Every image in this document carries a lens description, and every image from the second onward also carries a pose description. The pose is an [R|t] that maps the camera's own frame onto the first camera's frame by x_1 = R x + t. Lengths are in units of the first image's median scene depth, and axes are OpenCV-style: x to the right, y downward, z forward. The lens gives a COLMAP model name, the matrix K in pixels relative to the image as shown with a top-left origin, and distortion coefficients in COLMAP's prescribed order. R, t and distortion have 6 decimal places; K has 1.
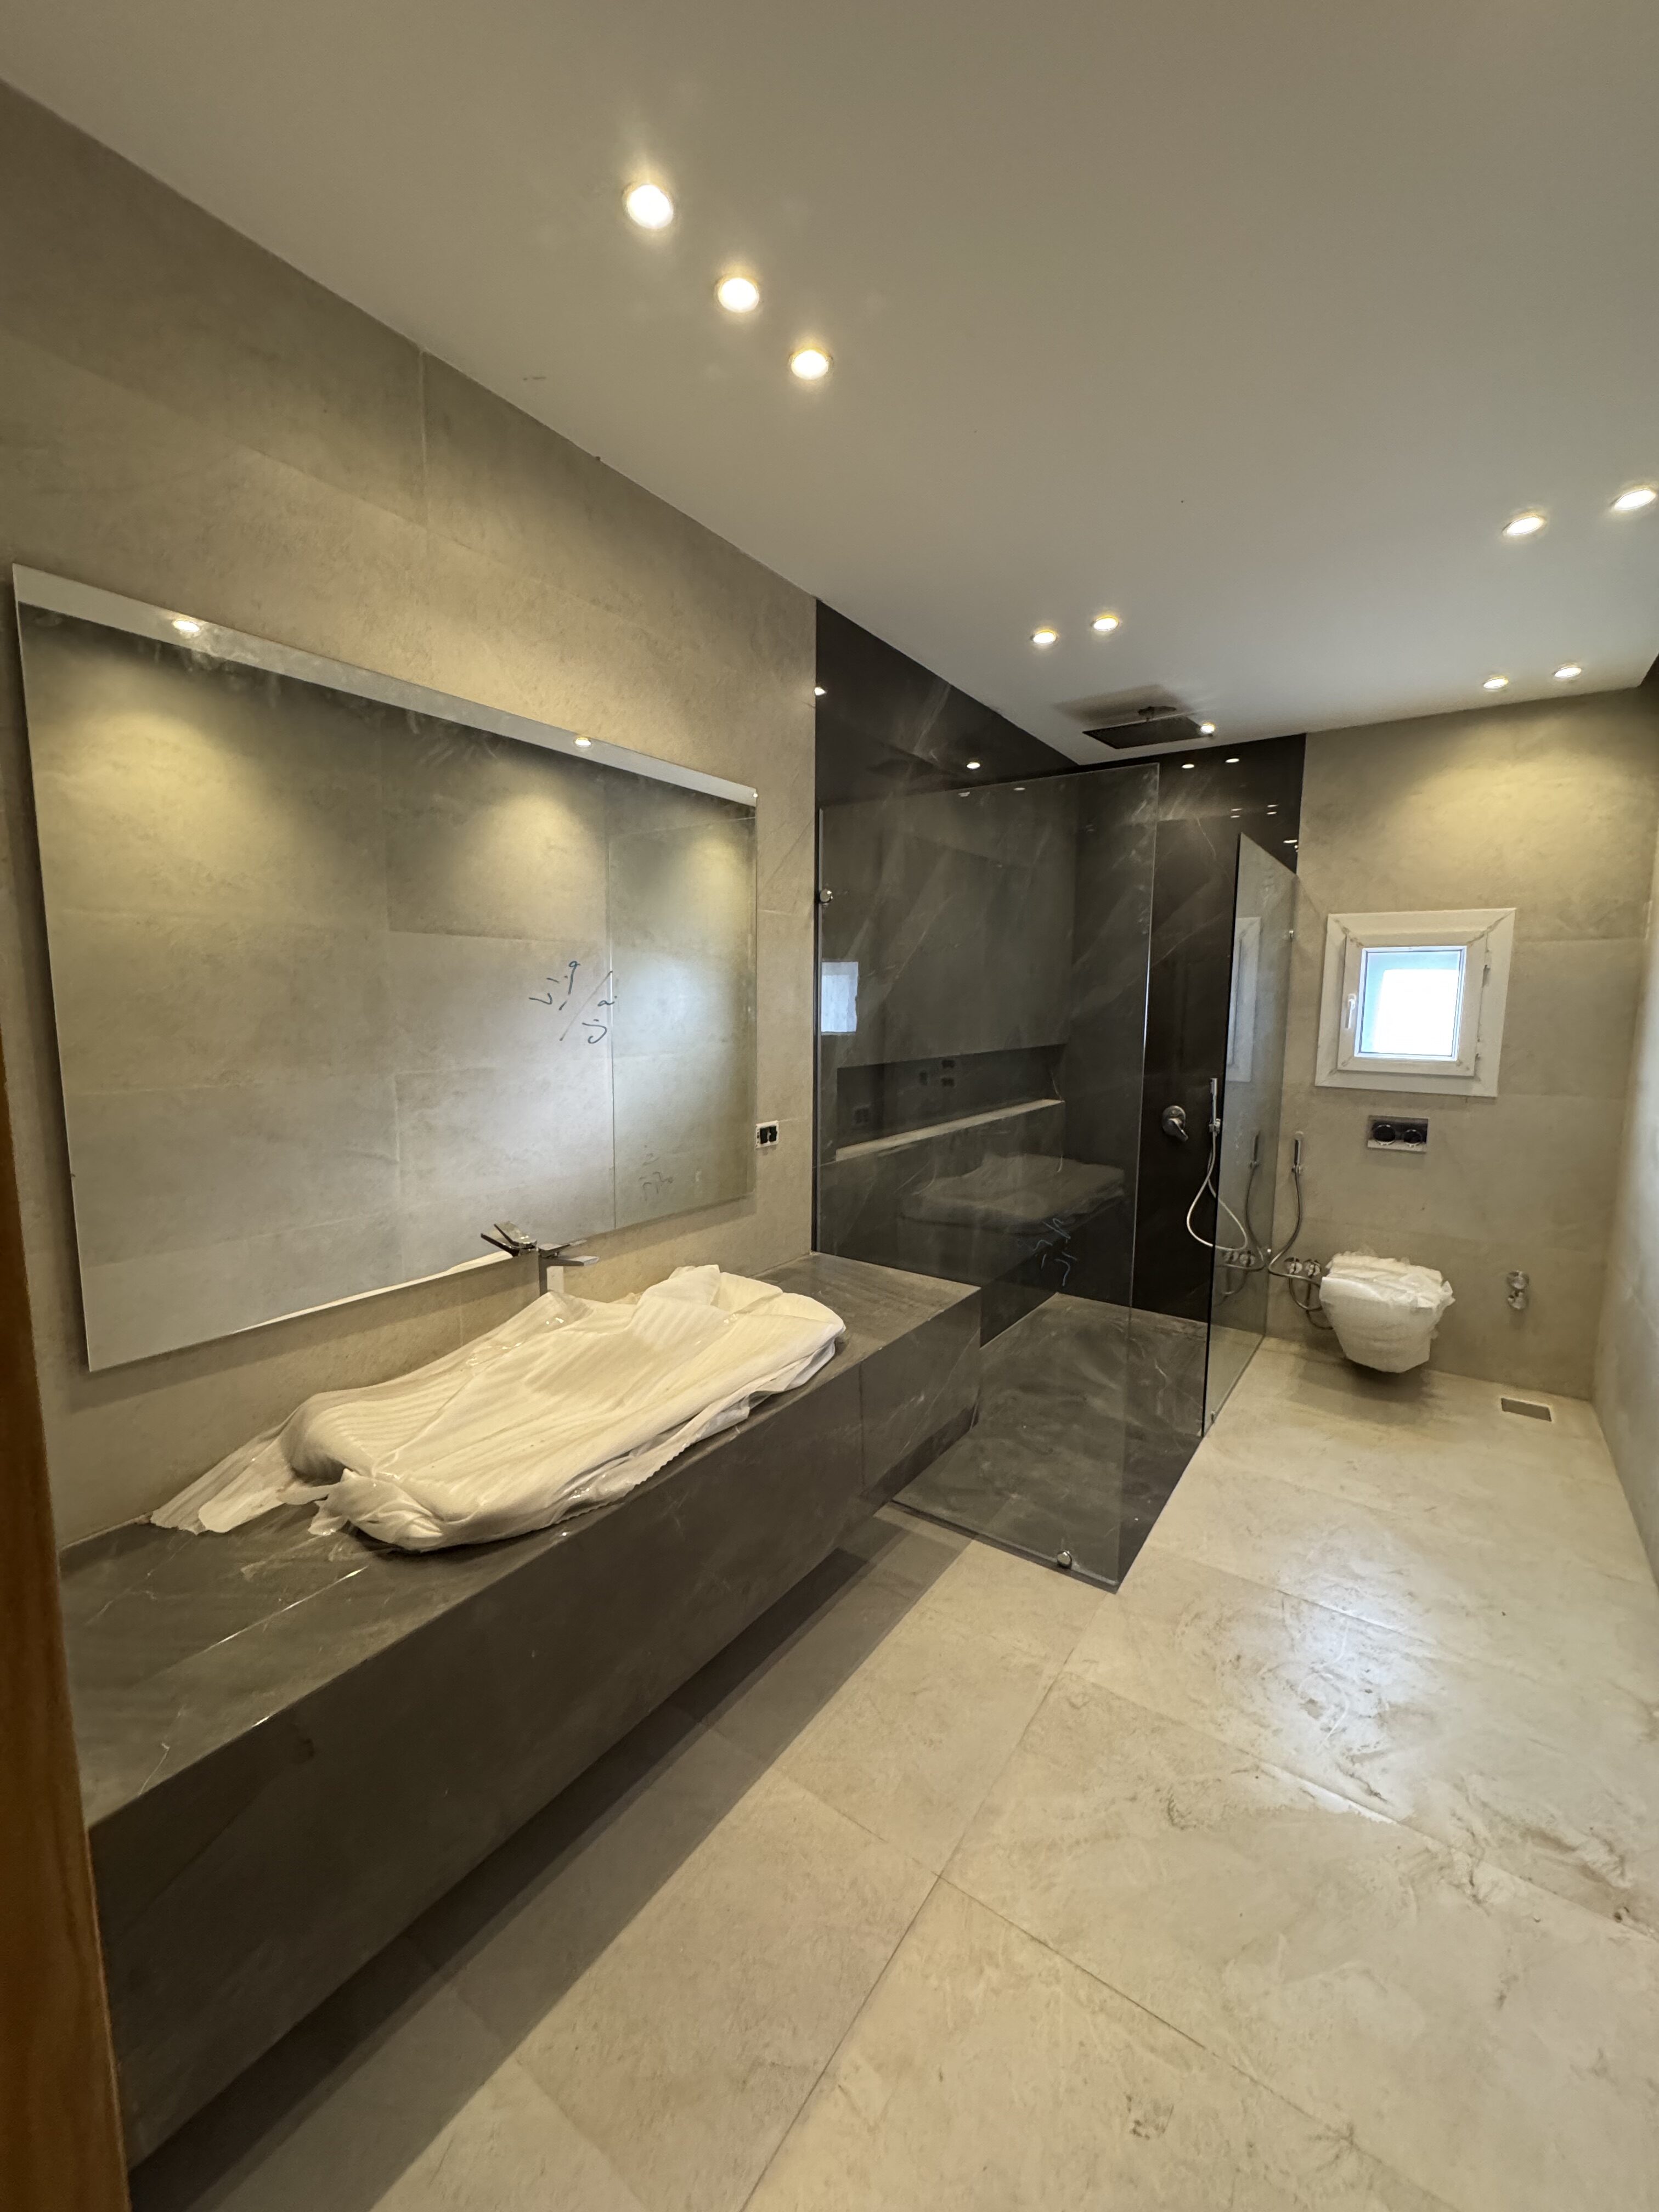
lens RADIAL K [[883.1, 0, 829.9], [0, 883.1, 1104.4], [0, 0, 1]] dist [-0.002821, 0.000617]
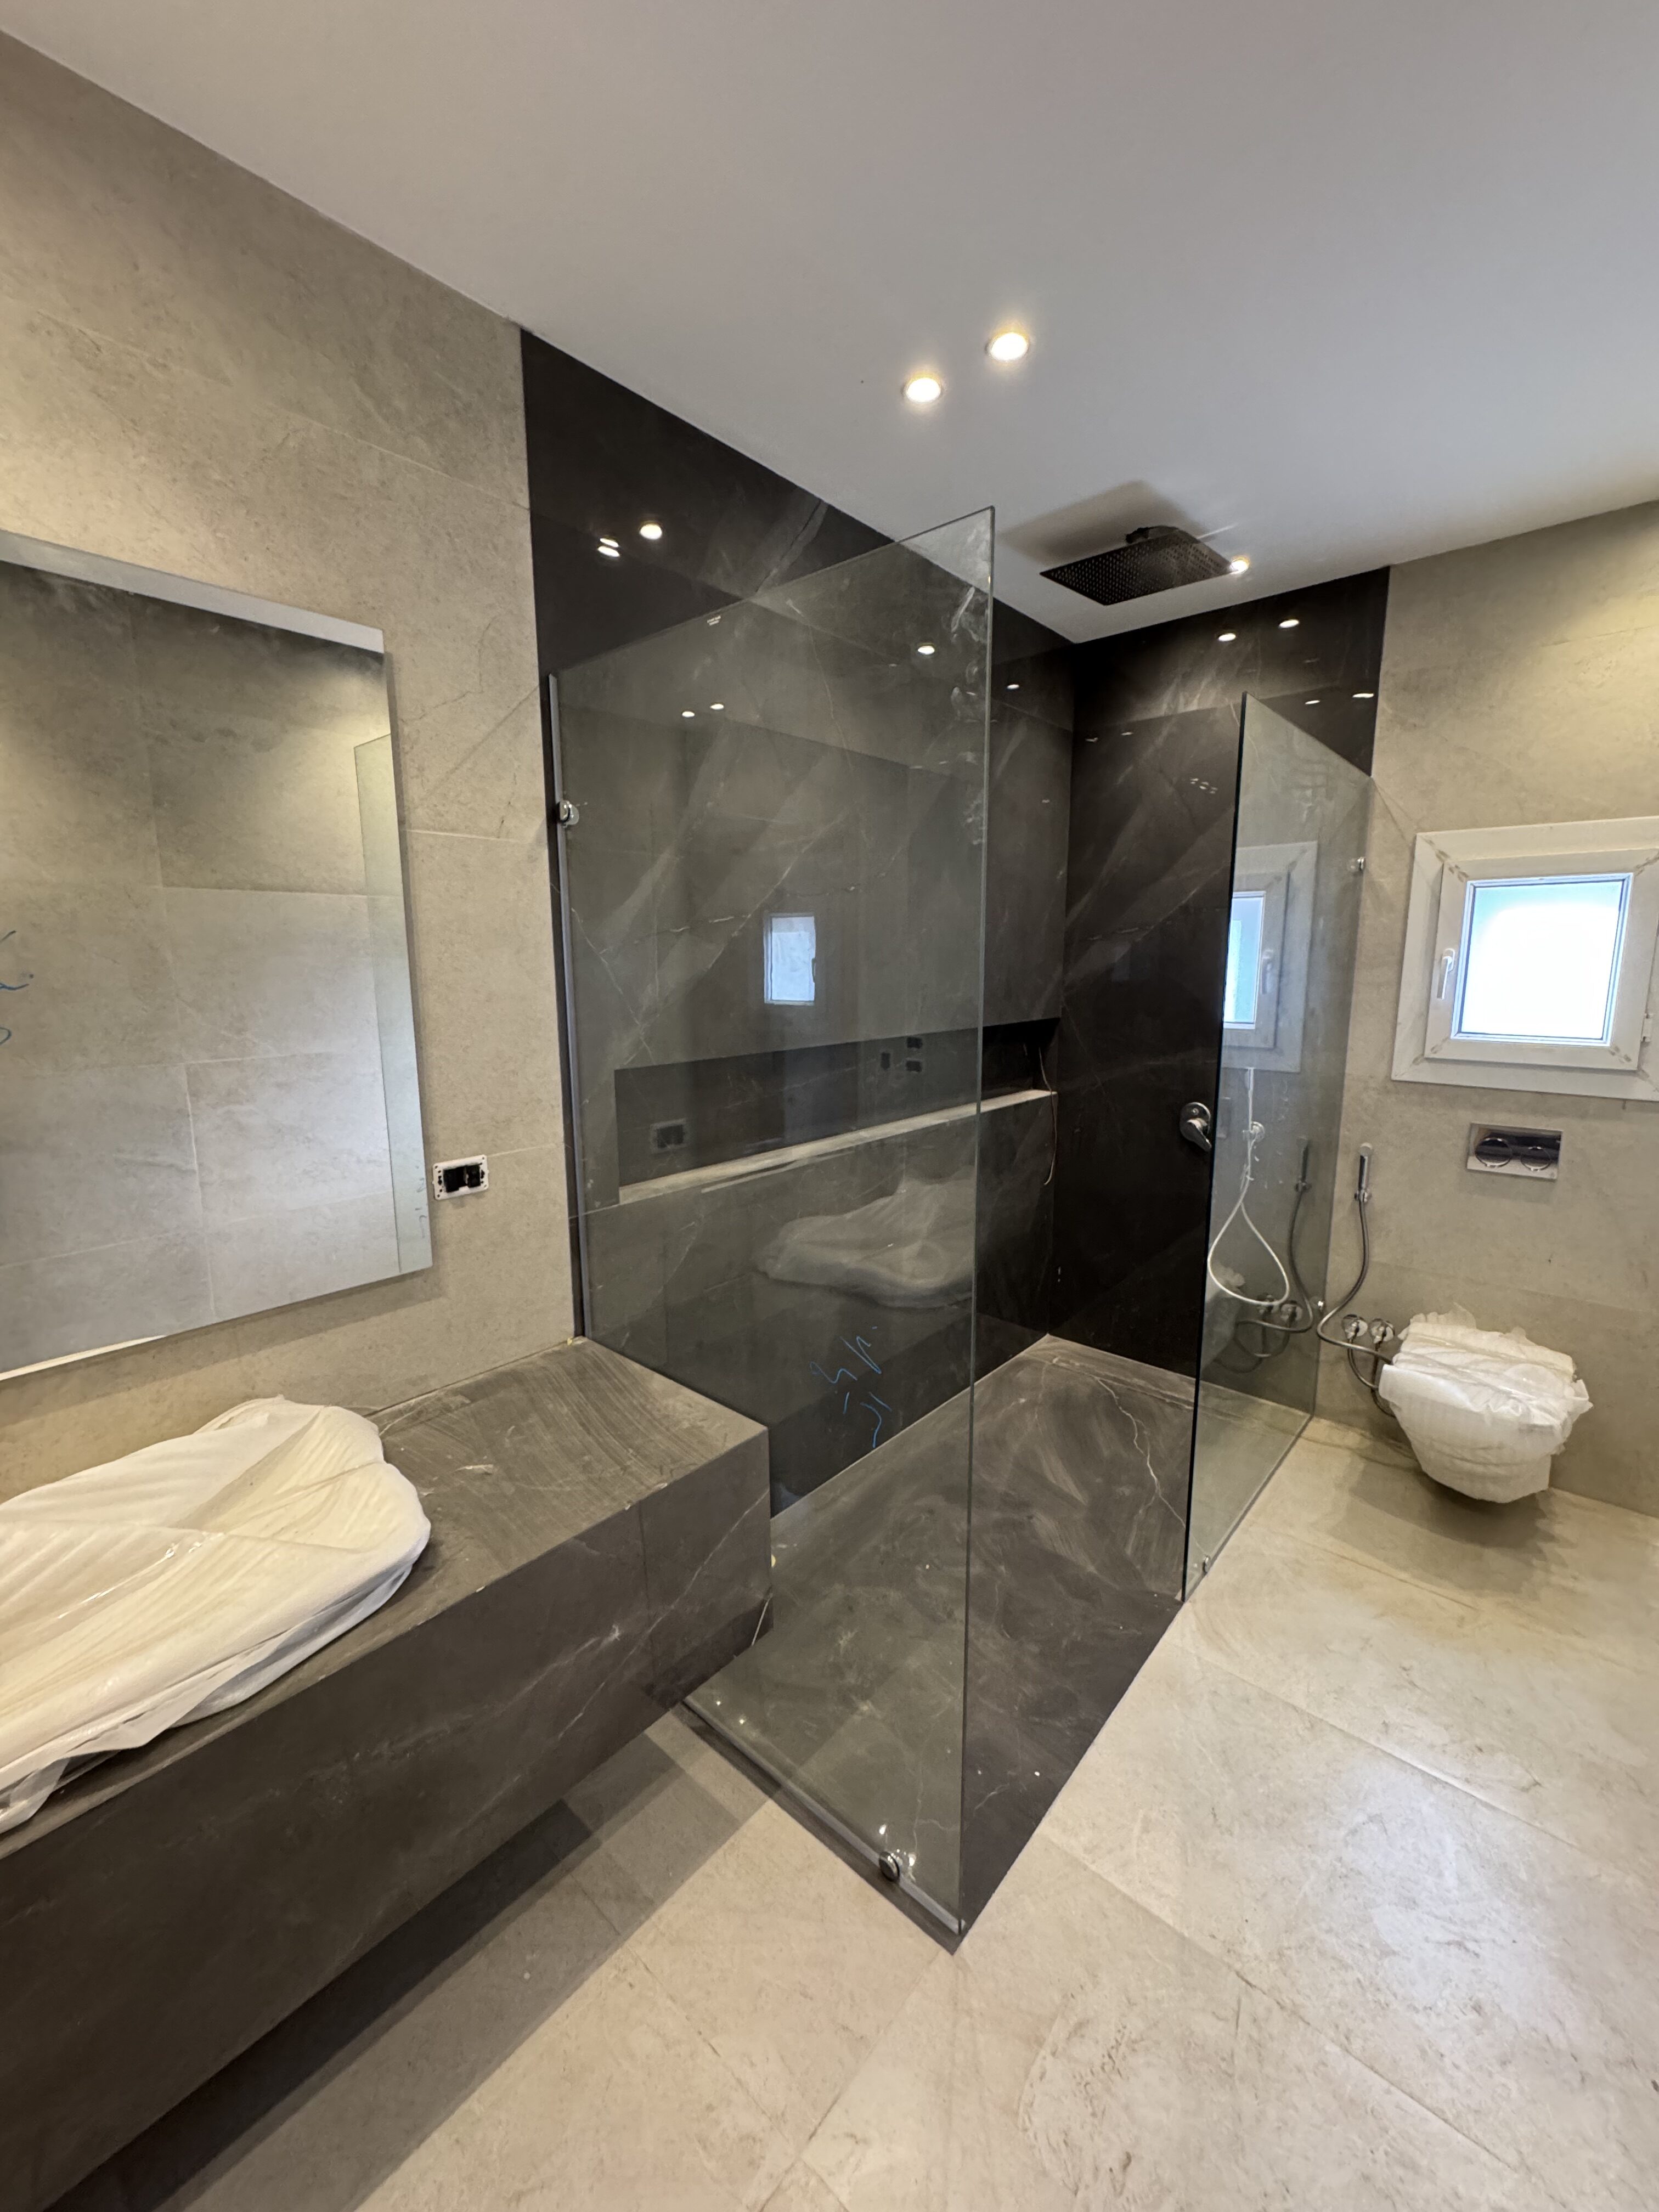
lens RADIAL K [[883.1, 0, 829.3], [0, 883.1, 1104.2], [0, 0, 1]] dist [-0.002821, 0.000617]
pose [[0.993896, 0.005372, -0.110195, 0.199050], [-0.000461, 0.999008, 0.044539, -0.036366], [0.110325, -0.044217, 0.992912, 0.273227]]
